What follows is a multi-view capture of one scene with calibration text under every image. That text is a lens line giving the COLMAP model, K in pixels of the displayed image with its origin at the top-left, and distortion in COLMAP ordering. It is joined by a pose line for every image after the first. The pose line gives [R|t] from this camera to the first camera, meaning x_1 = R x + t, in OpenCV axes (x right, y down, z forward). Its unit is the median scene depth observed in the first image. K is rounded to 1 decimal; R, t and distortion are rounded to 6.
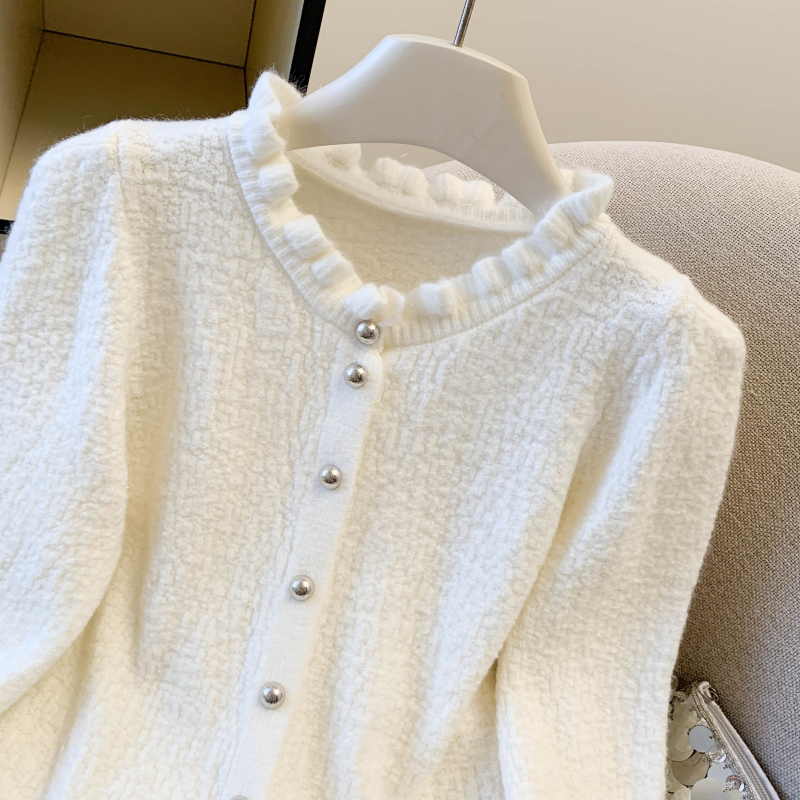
lens RADIAL K [[760.9, 0, 400.0], [0, 760.9, 400.0], [0, 0, 1]] dist [0.102678, -0.223694]
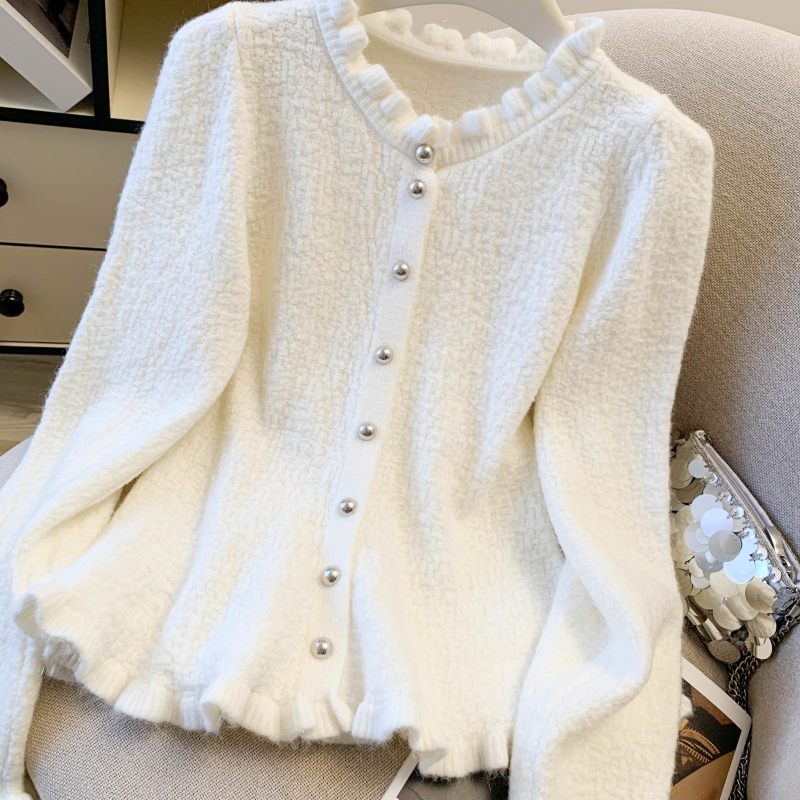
lens RADIAL K [[795.5, 0, 407.6], [0, 795.5, 387.3], [0, 0, 1]] dist [0.092507, -0.190720]
pose [[0.998401, -0.048116, -0.029685, -0.049696], [0.048389, 0.998792, 0.008559, 0.297919], [0.029237, -0.009982, 0.999523, -0.383069]]
